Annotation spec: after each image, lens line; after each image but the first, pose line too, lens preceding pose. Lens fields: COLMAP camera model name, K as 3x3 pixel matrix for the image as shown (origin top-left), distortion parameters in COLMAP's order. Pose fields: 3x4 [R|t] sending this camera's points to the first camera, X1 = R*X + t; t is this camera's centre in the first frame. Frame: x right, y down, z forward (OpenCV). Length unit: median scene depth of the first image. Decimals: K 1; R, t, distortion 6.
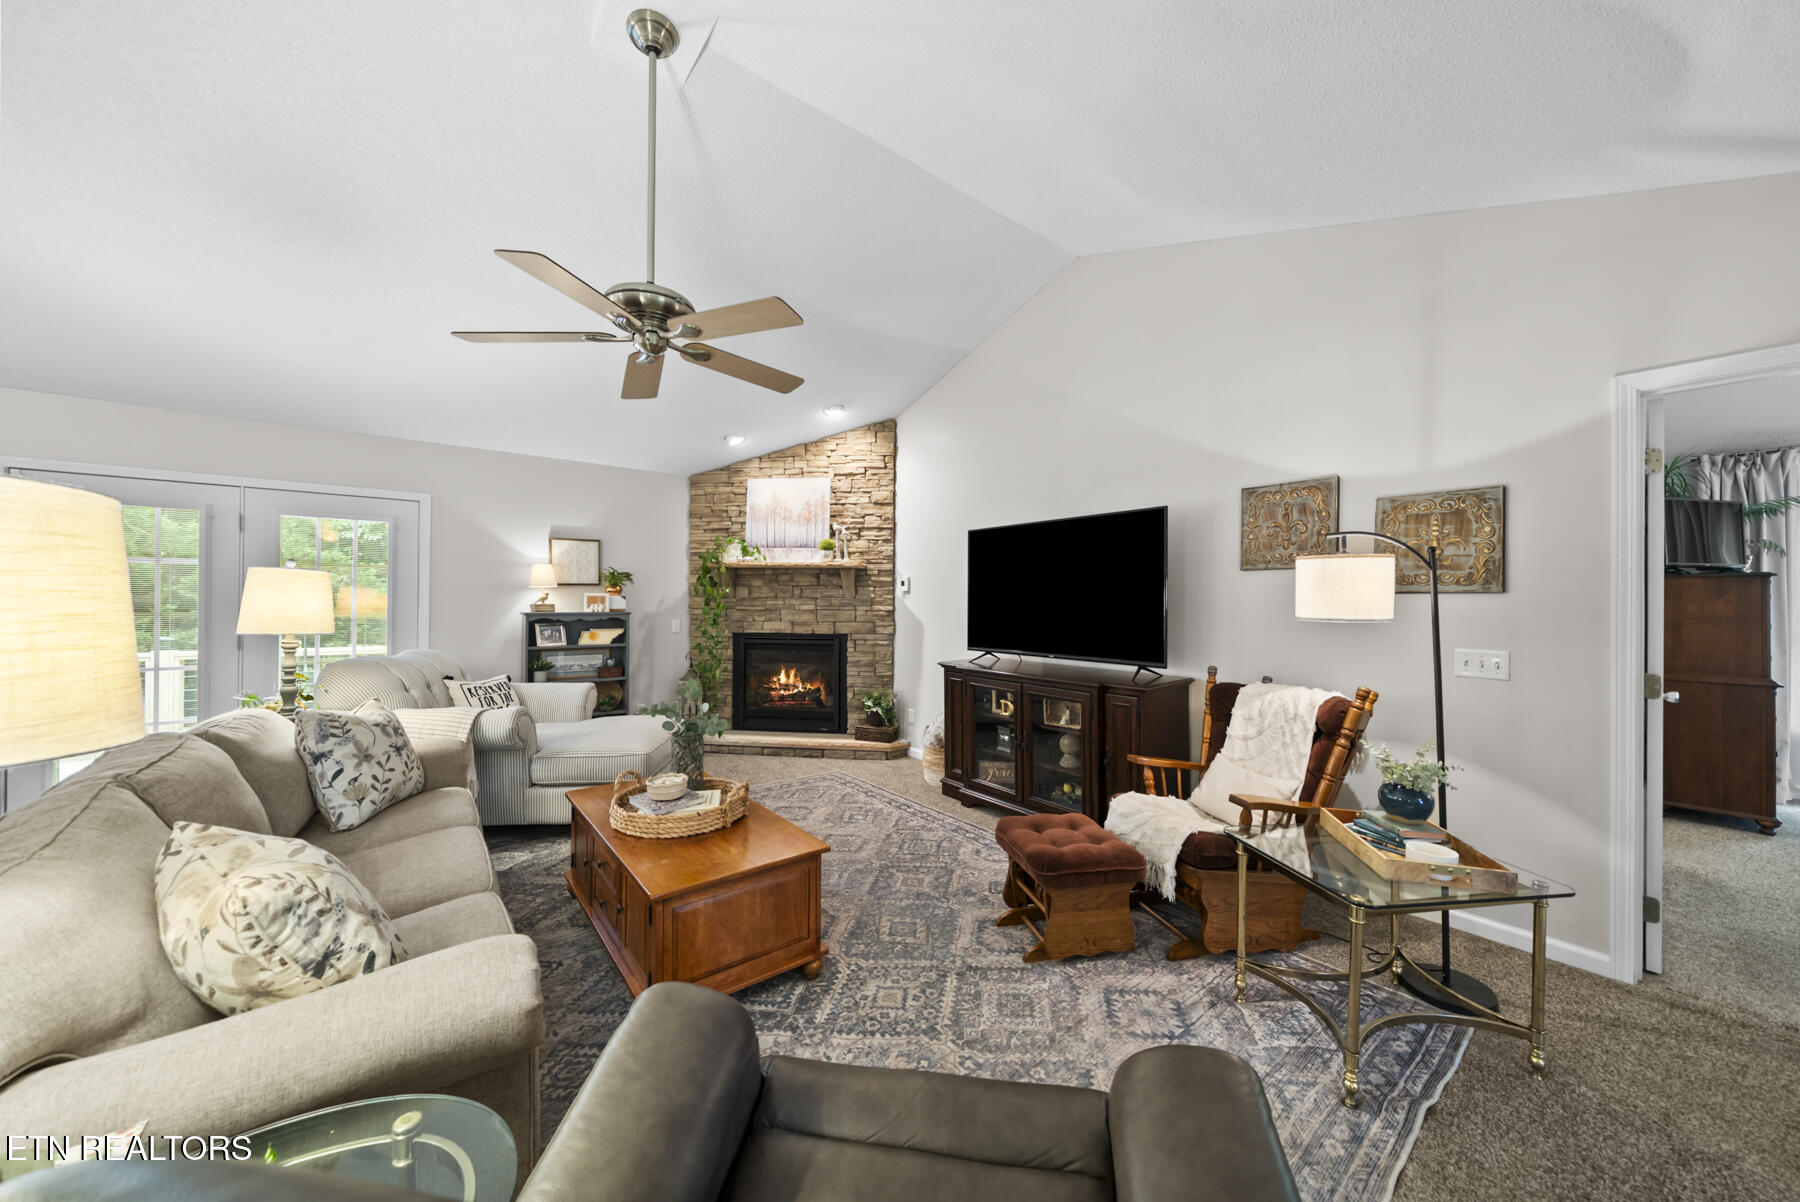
lens RADIAL K [[625.9, 0, 896.5], [0, 625.9, 597.8], [0, 0, 1]] dist [-0.002140, 0.000120]
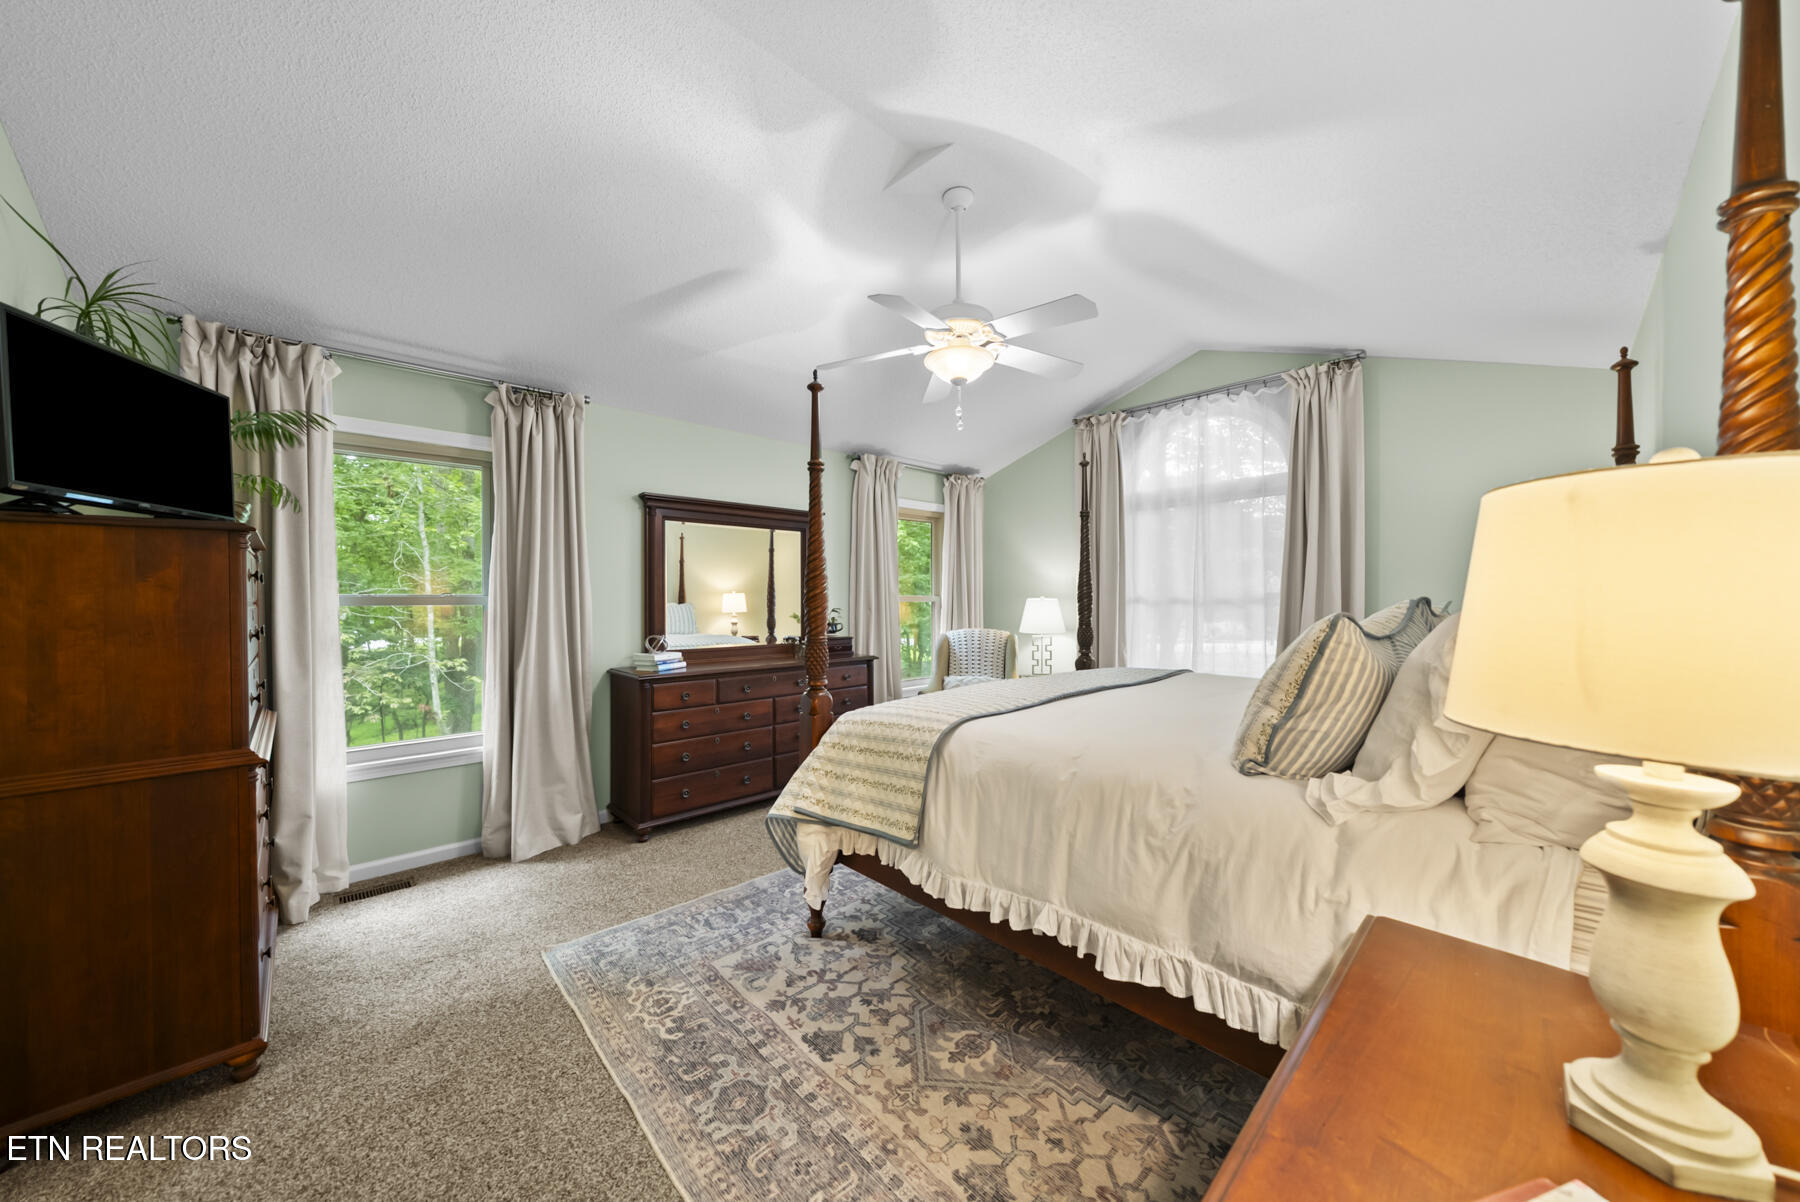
lens RADIAL K [[625.9, 0, 895.0], [0, 625.9, 601.0], [0, 0, 1]] dist [-0.002140, 0.000120]
pose [[-0.078092, -0.022871, 0.996684, 0.736625], [-0.006954, 0.999725, 0.022396, 0.003274], [-0.996922, -0.005182, -0.078229, 0.450167]]
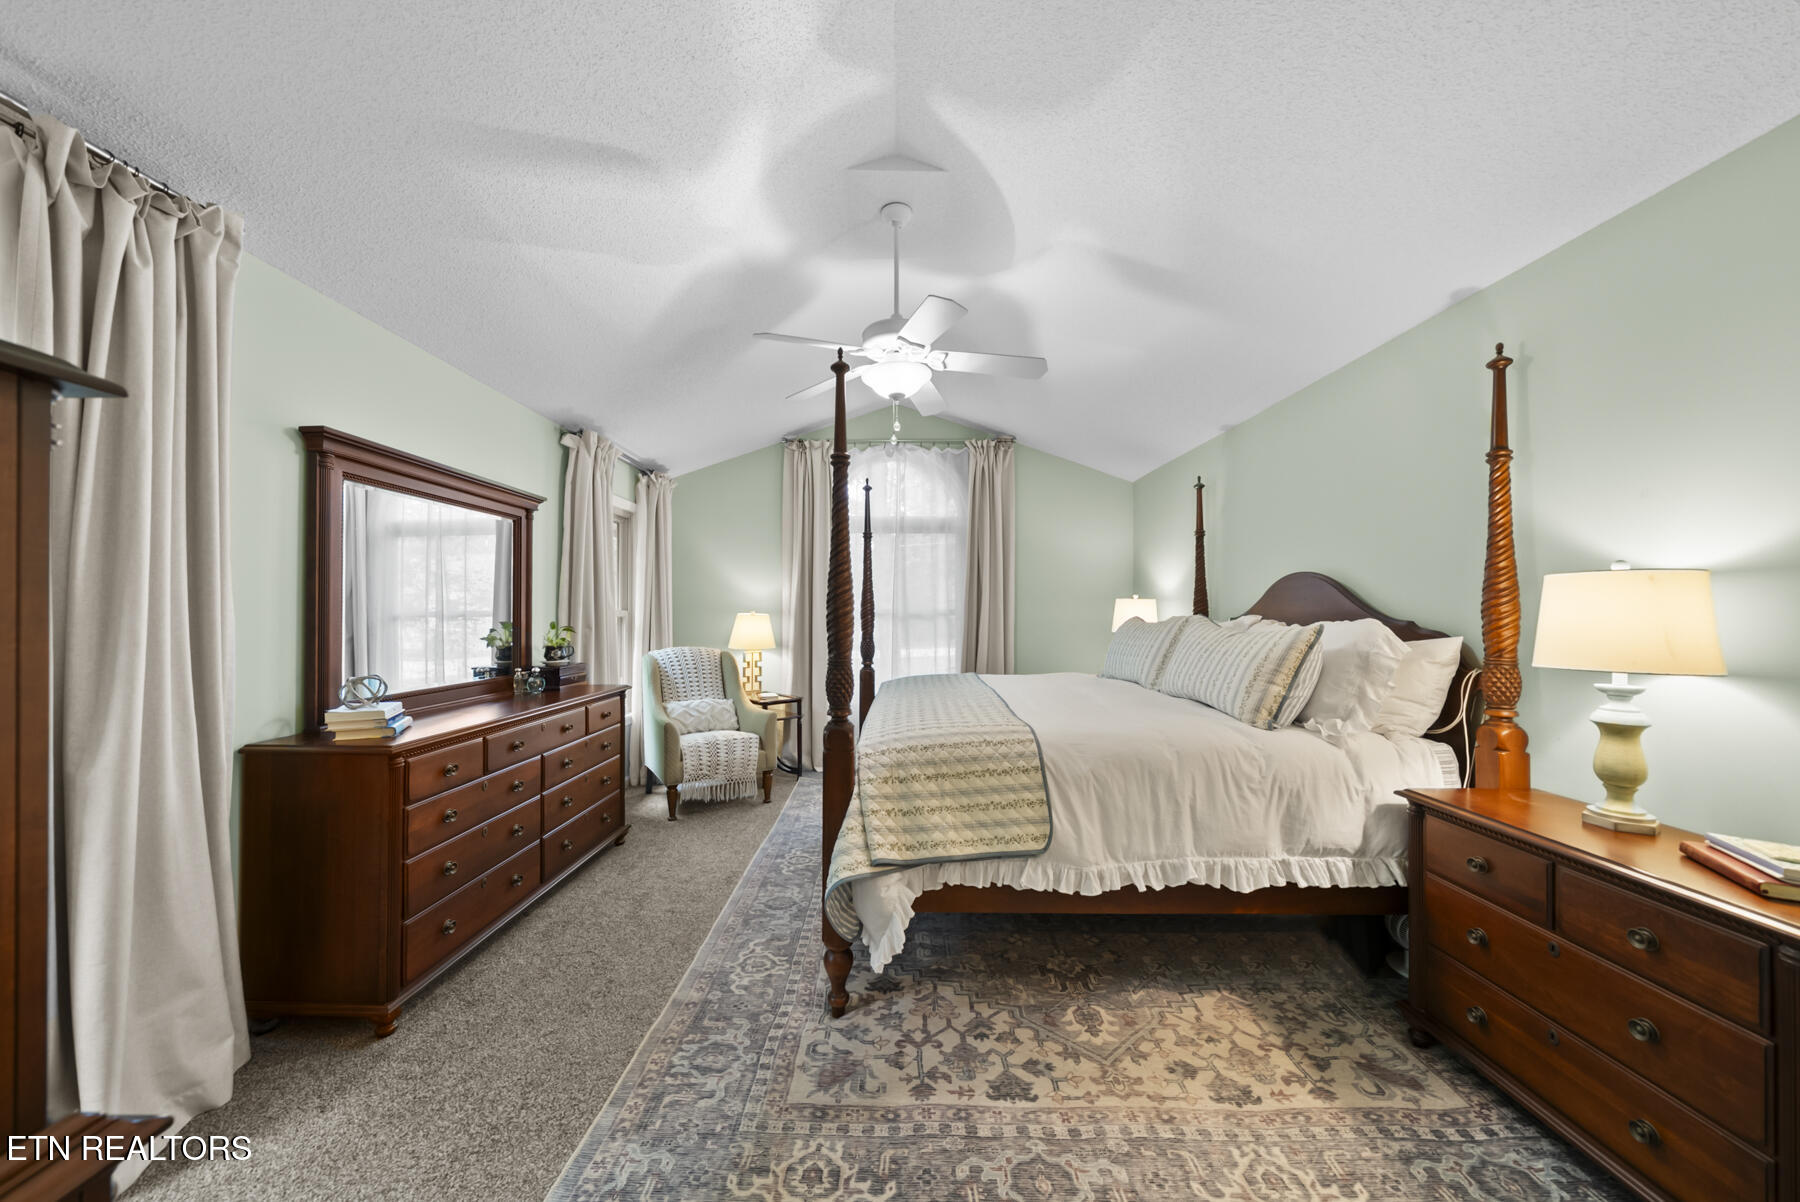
lens RADIAL K [[625.9, 0, 902.3], [0, 625.9, 606.3], [0, 0, 1]] dist [-0.002140, 0.000120]
pose [[-0.777286, -0.013909, 0.628993, 1.041862], [-0.020674, 0.999780, -0.003440, 0.010301], [-0.628807, -0.015678, -0.777403, 0.949053]]
